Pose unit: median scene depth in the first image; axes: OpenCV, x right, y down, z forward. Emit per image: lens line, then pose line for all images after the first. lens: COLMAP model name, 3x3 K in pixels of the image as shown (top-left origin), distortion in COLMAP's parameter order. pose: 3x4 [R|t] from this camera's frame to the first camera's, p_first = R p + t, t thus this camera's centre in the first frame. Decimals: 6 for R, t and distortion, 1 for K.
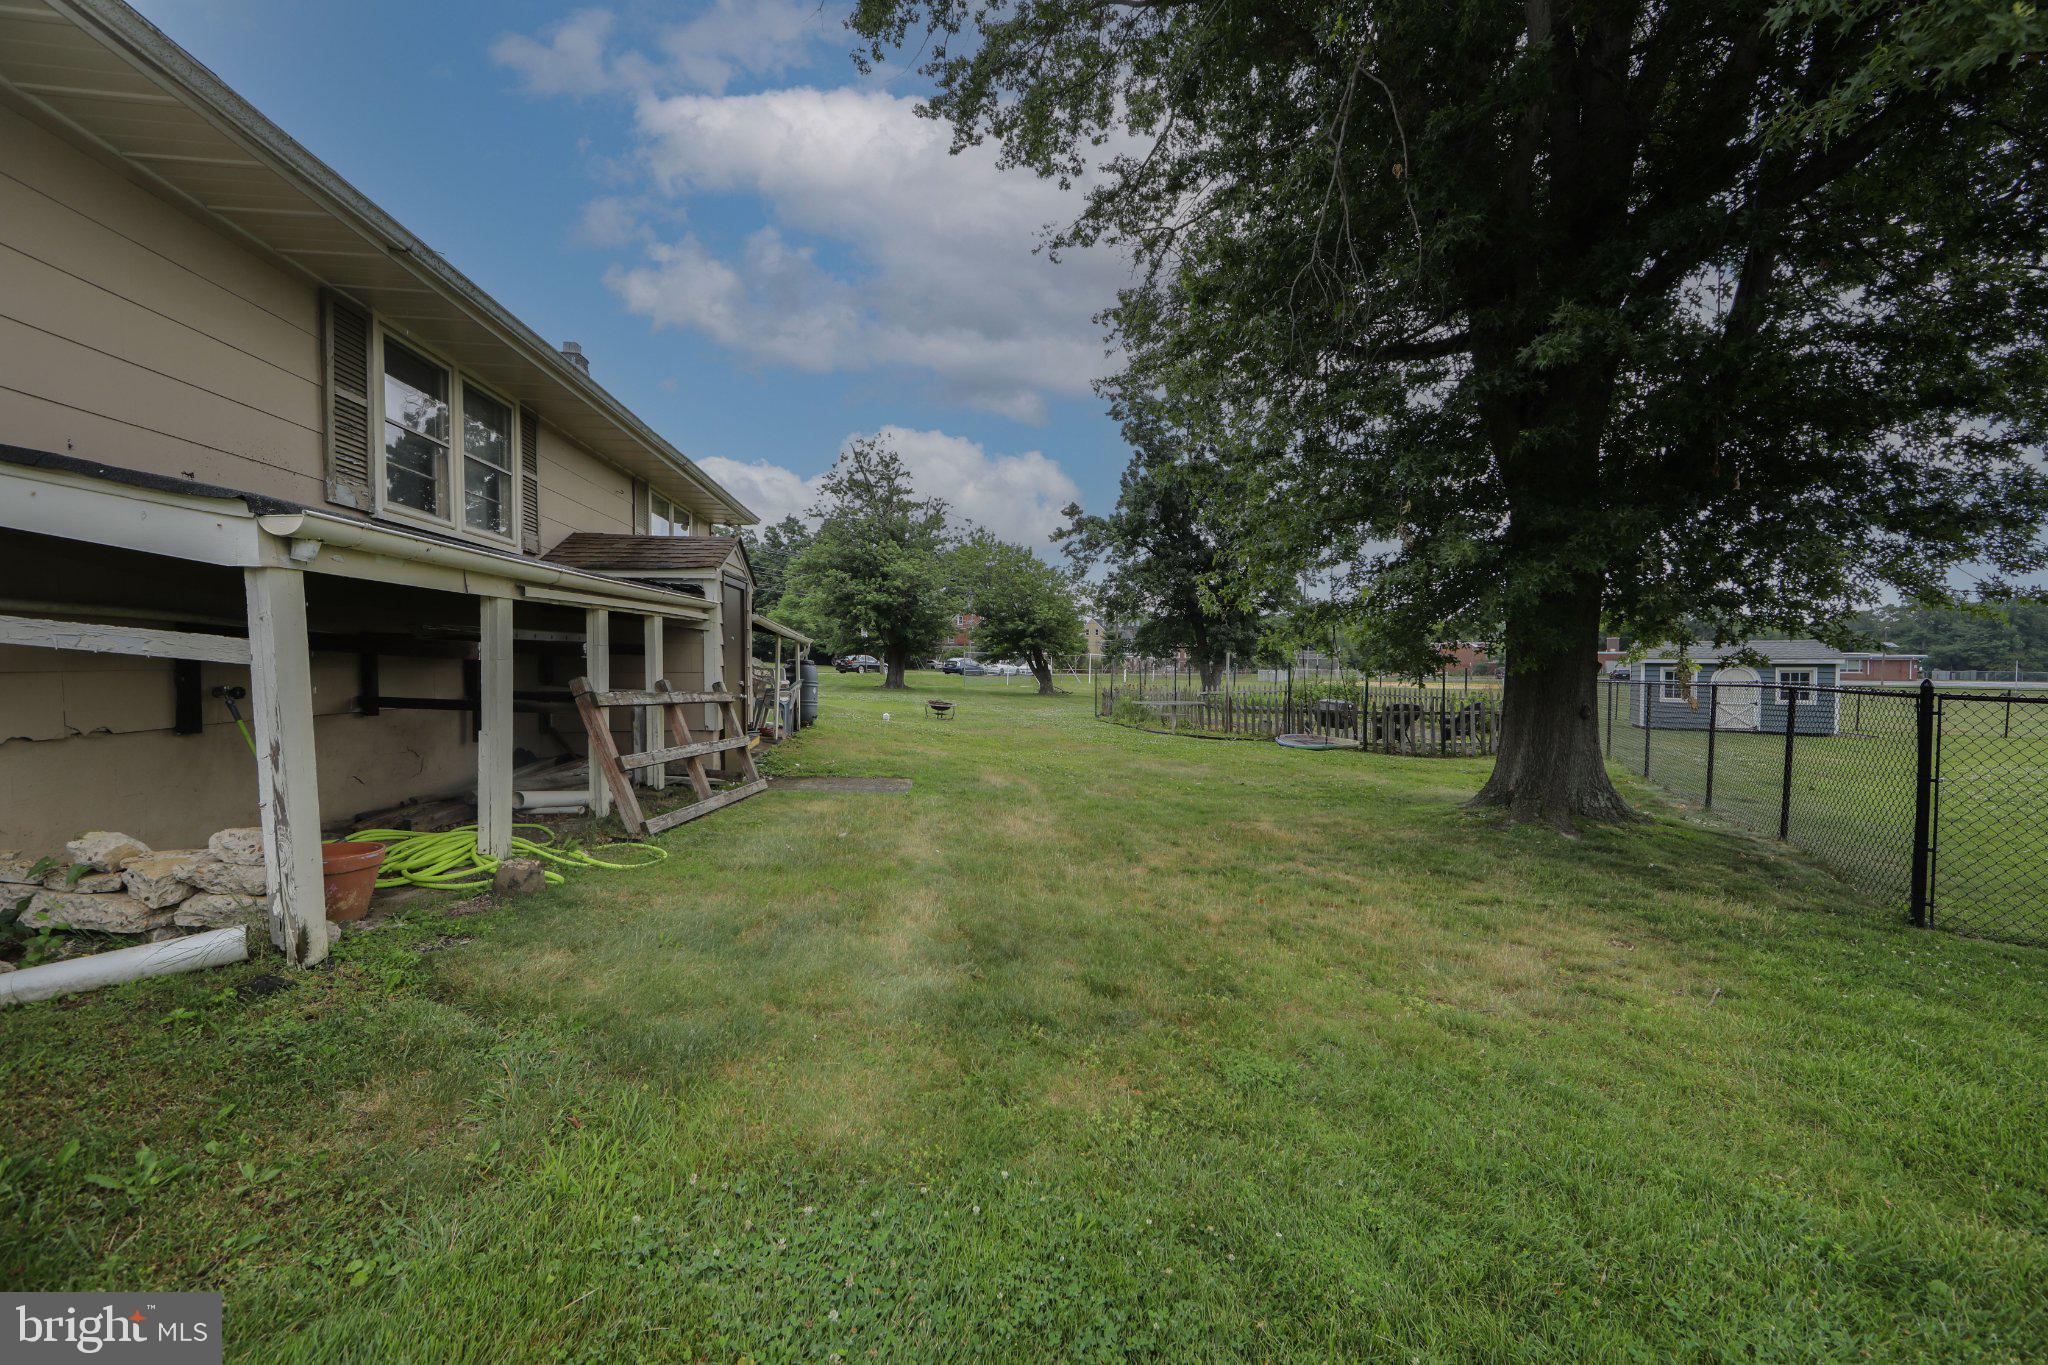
lens RADIAL K [[806.7, 0, 999.9], [0, 806.7, 681.2], [0, 0, 1]] dist [-0.002645, -0.000108]
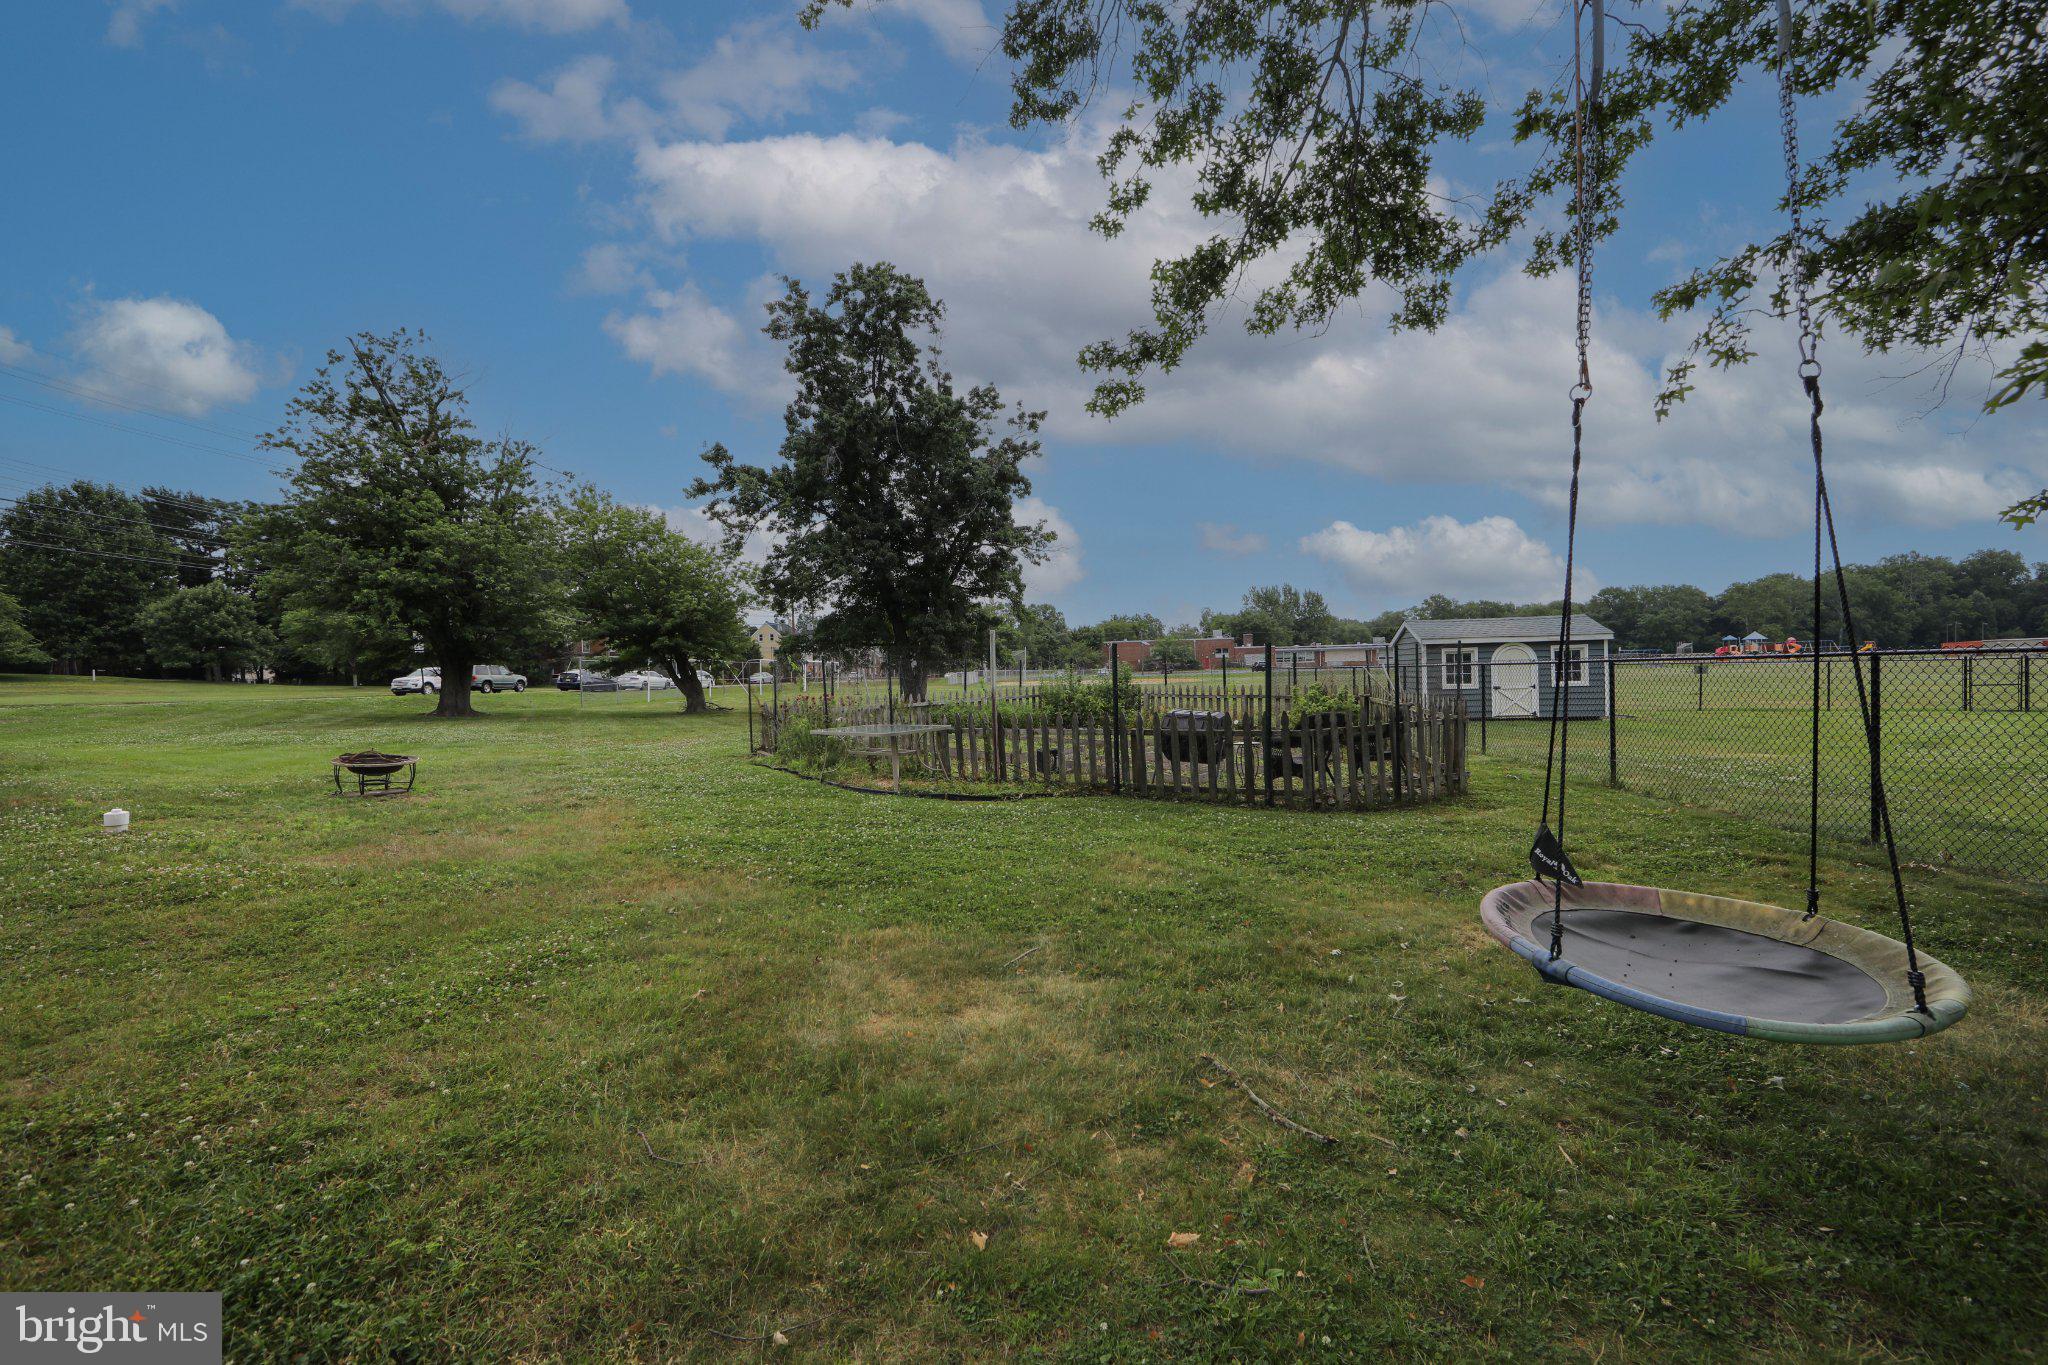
lens RADIAL K [[824.0, 0, 1039.1], [0, 824.0, 672.9], [0, 0, 1]] dist [-0.001571, -0.000069]
pose [[0.908306, -0.033540, 0.416960, 0.036157], [0.041094, 0.999113, -0.009149, -0.000607], [-0.416284, 0.025445, 0.908879, 0.212444]]
